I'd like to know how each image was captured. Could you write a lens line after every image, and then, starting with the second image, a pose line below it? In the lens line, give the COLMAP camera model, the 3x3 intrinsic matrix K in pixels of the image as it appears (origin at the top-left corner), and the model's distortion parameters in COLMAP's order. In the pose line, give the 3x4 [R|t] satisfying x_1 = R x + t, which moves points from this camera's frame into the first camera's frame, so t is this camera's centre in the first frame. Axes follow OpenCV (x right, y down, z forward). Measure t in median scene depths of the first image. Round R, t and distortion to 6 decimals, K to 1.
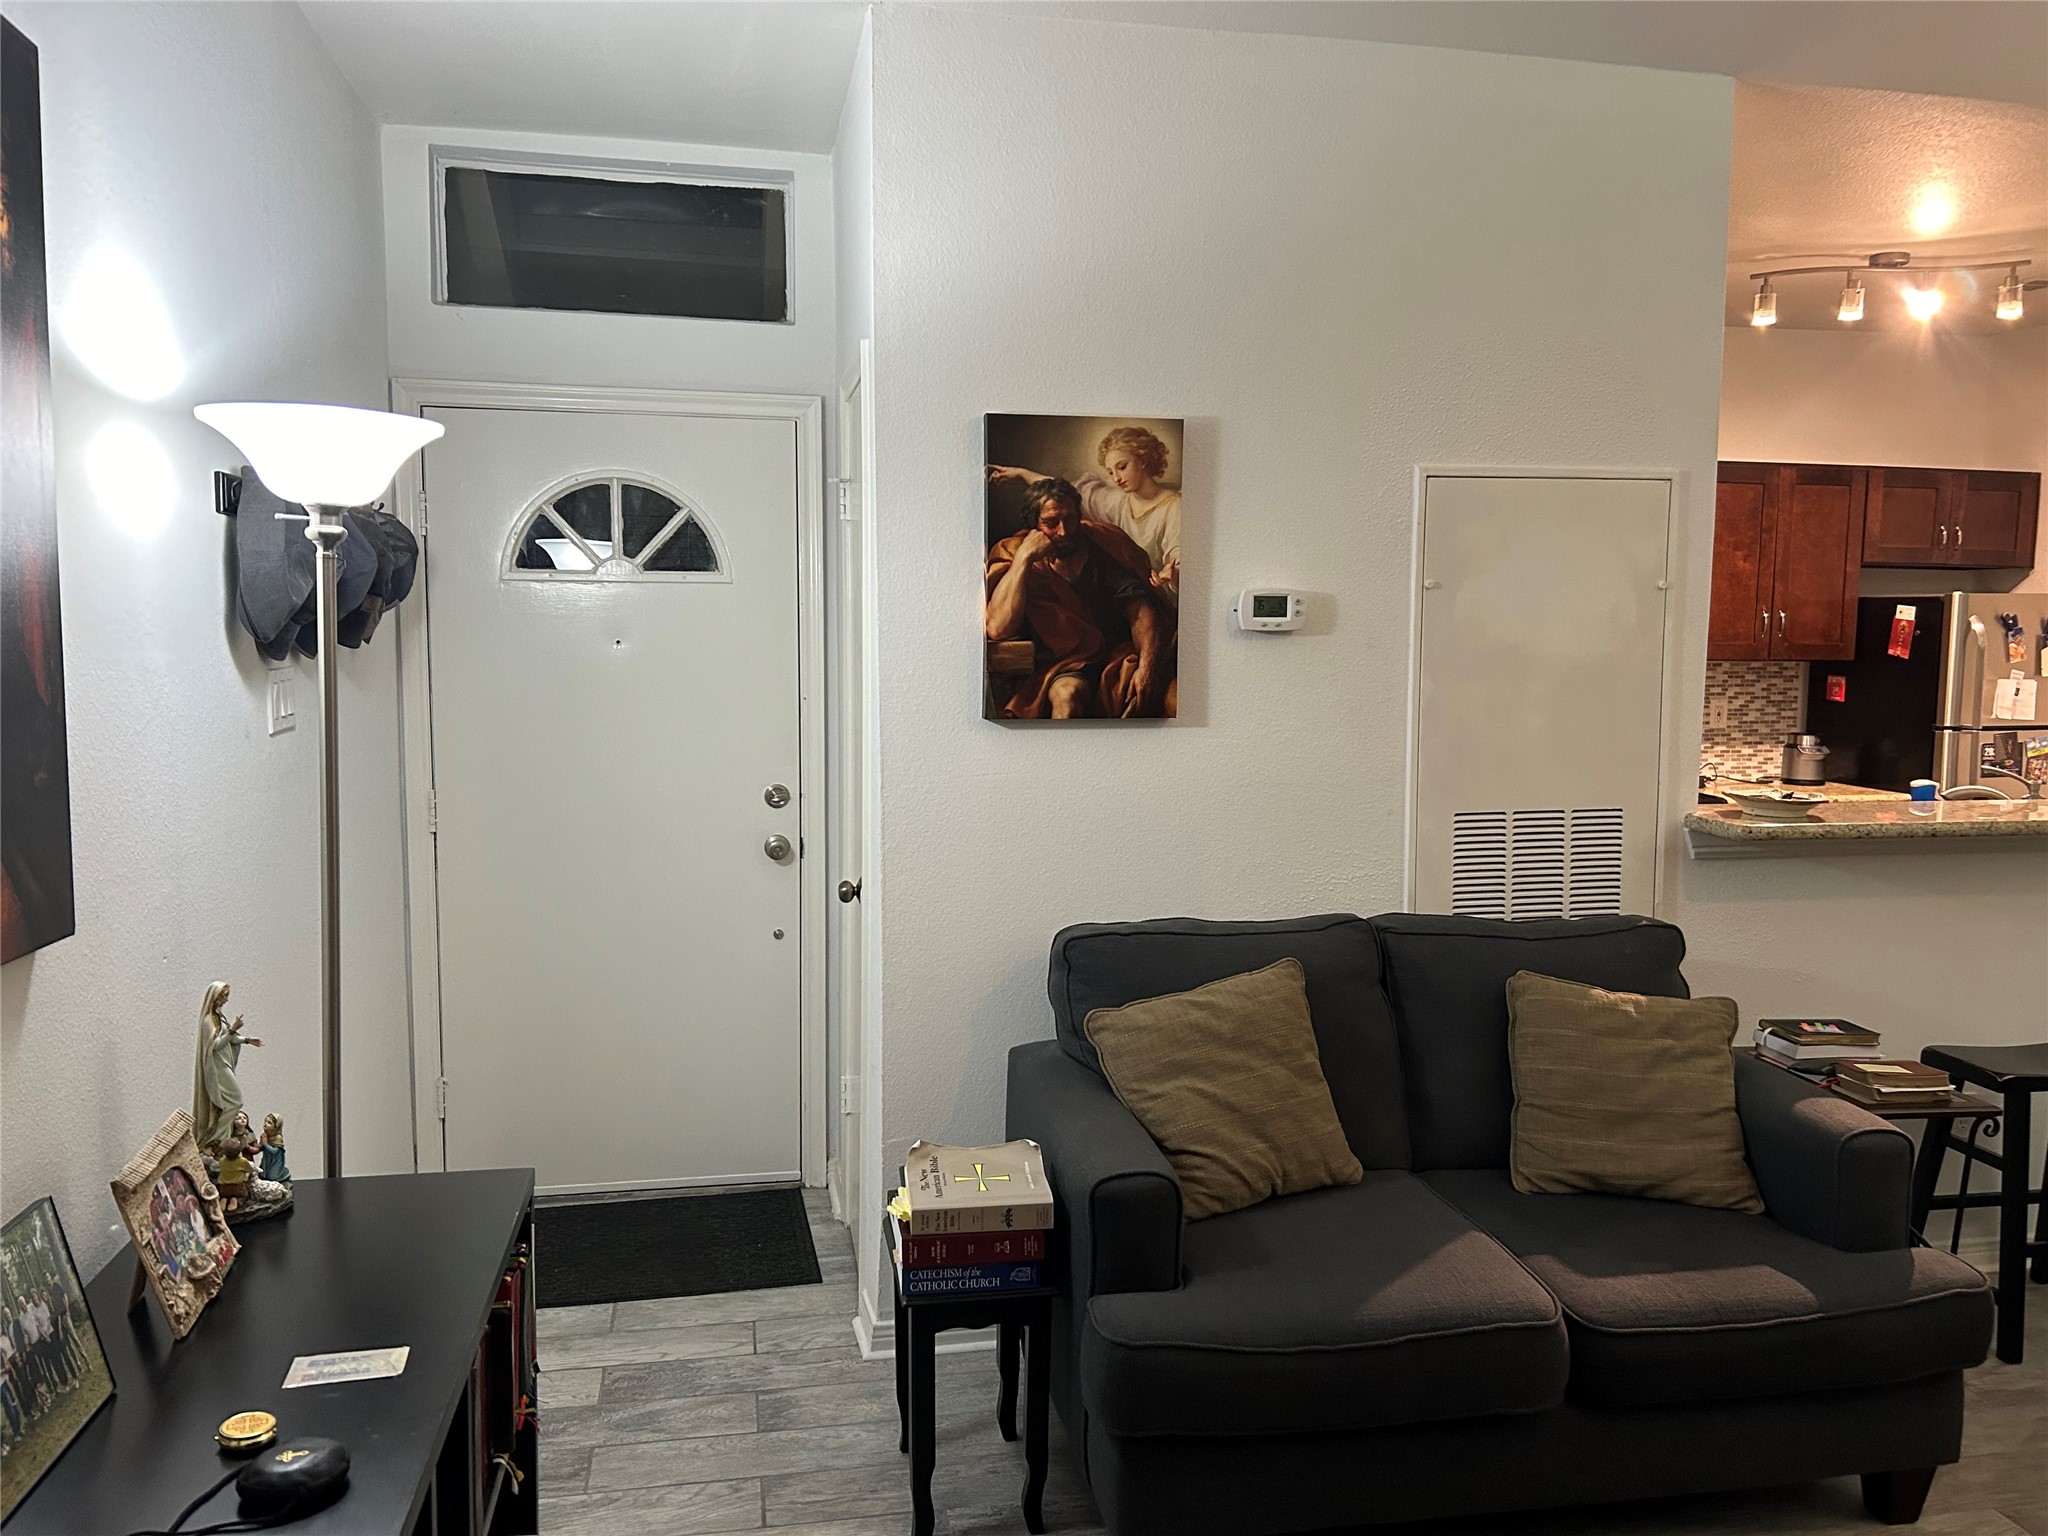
lens RADIAL K [[1548.9, 0, 1031.8], [0, 1548.9, 771.0], [0, 0, 1]] dist [0.028748, -0.038676]
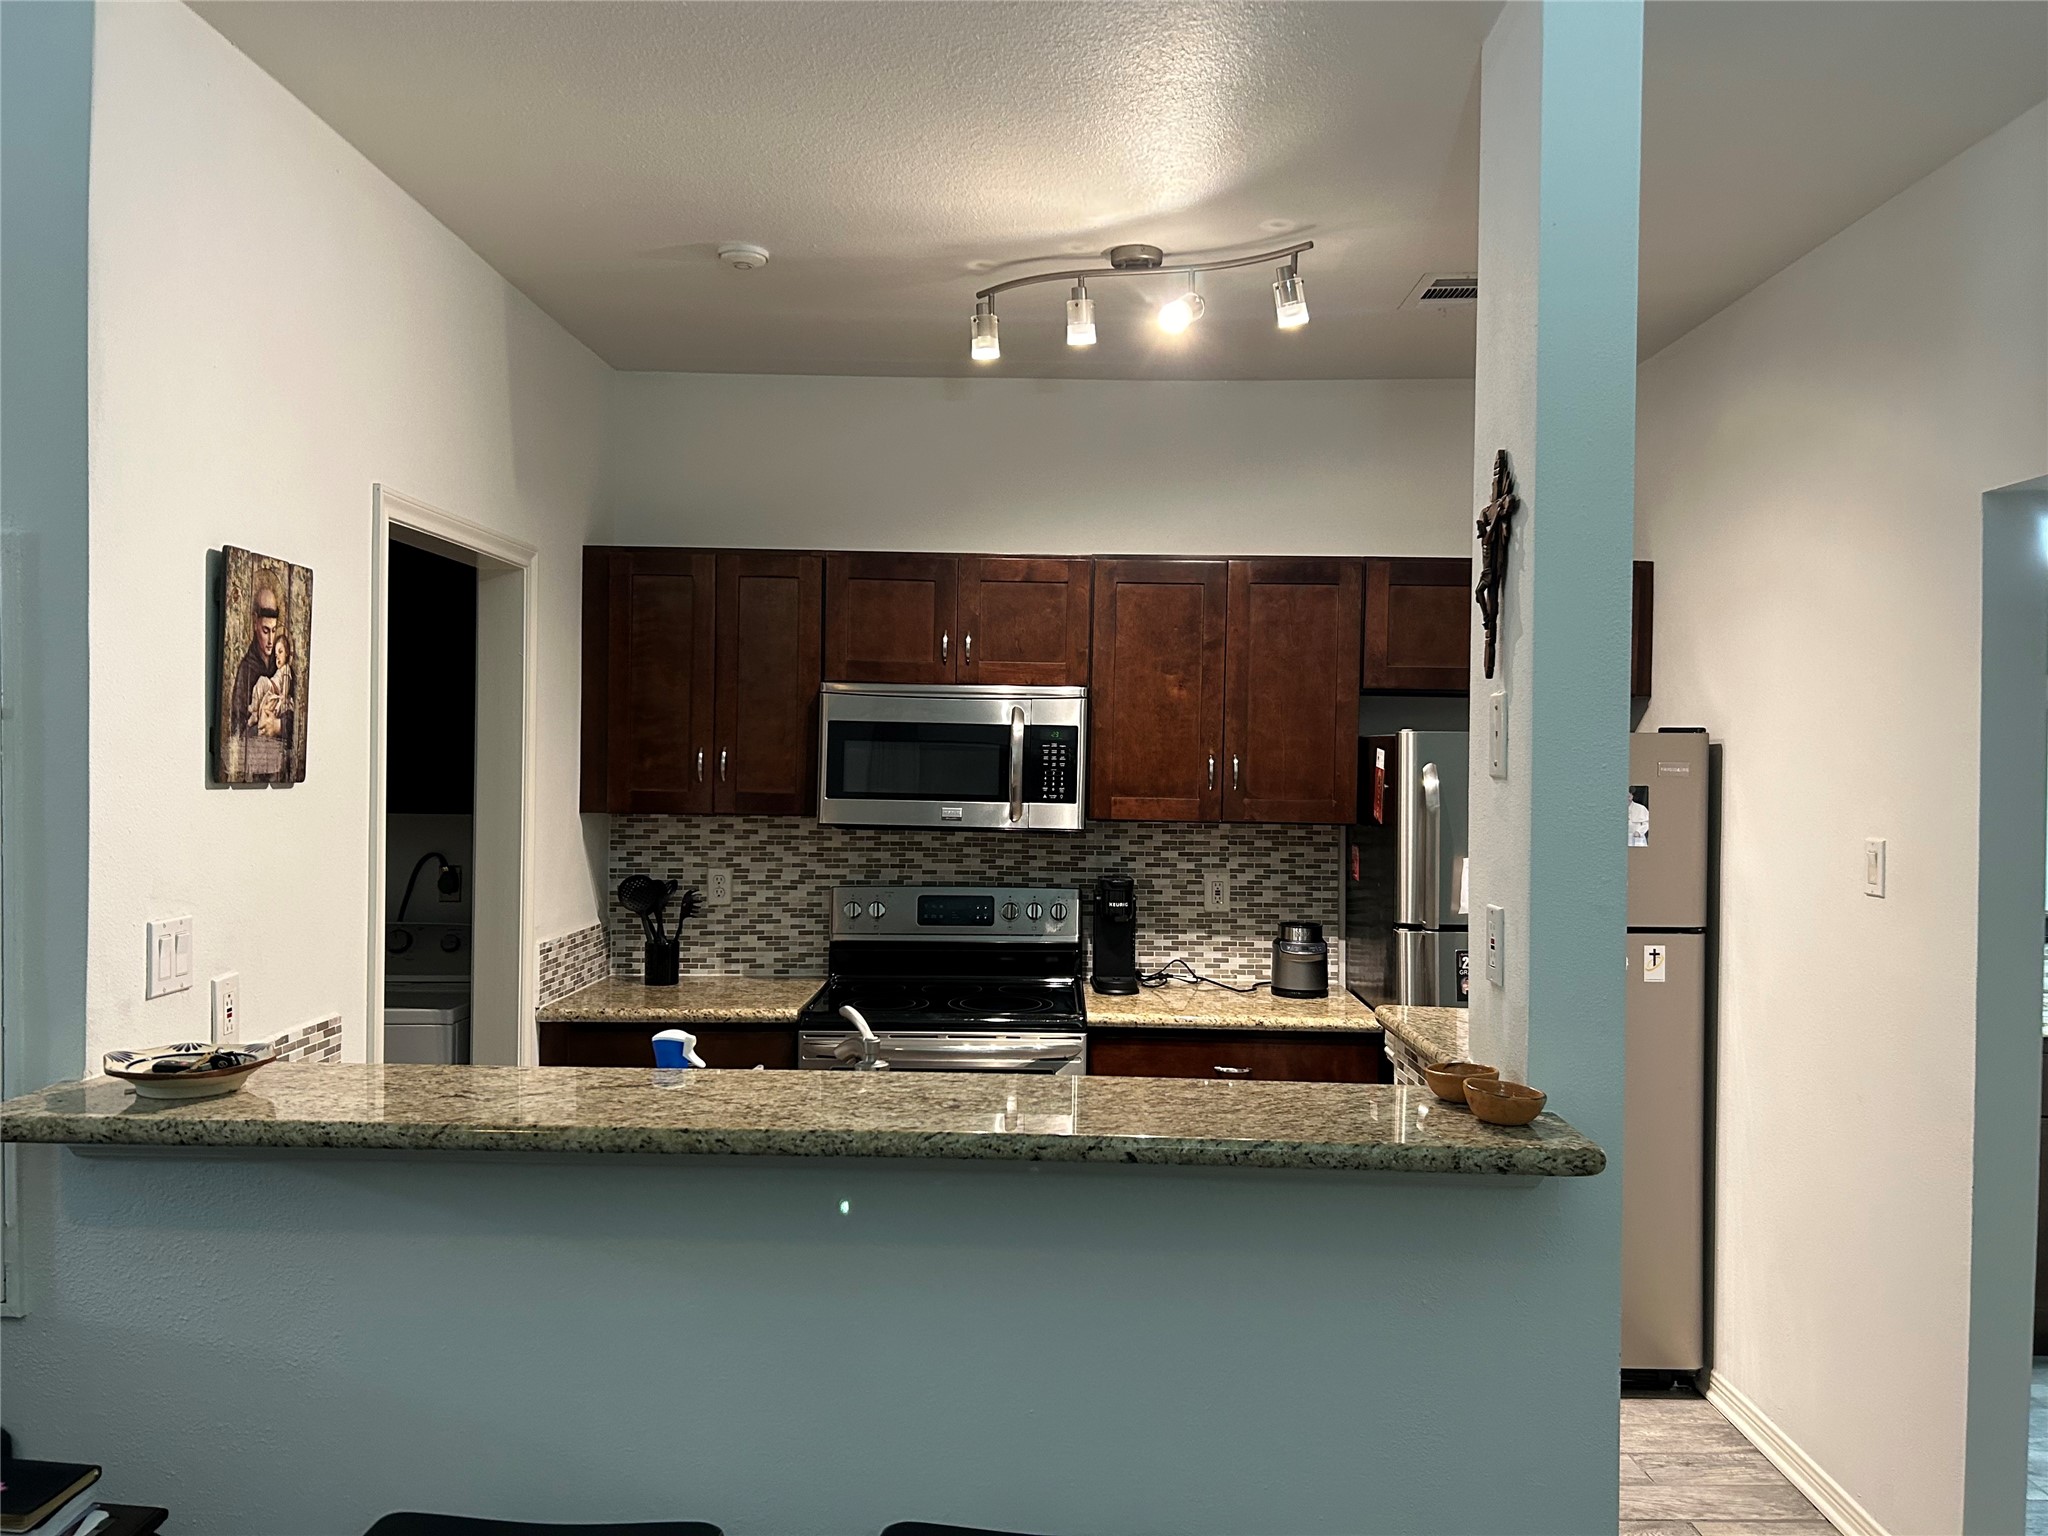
lens RADIAL K [[1548.9, 0, 1020.7], [0, 1548.9, 767.3], [0, 0, 1]] dist [0.028748, -0.038676]
pose [[0.976982, 0.009677, -0.213103, 0.508660], [-0.028604, 0.995892, -0.085914, -0.030147], [0.211396, 0.090032, 0.973245, 0.257546]]
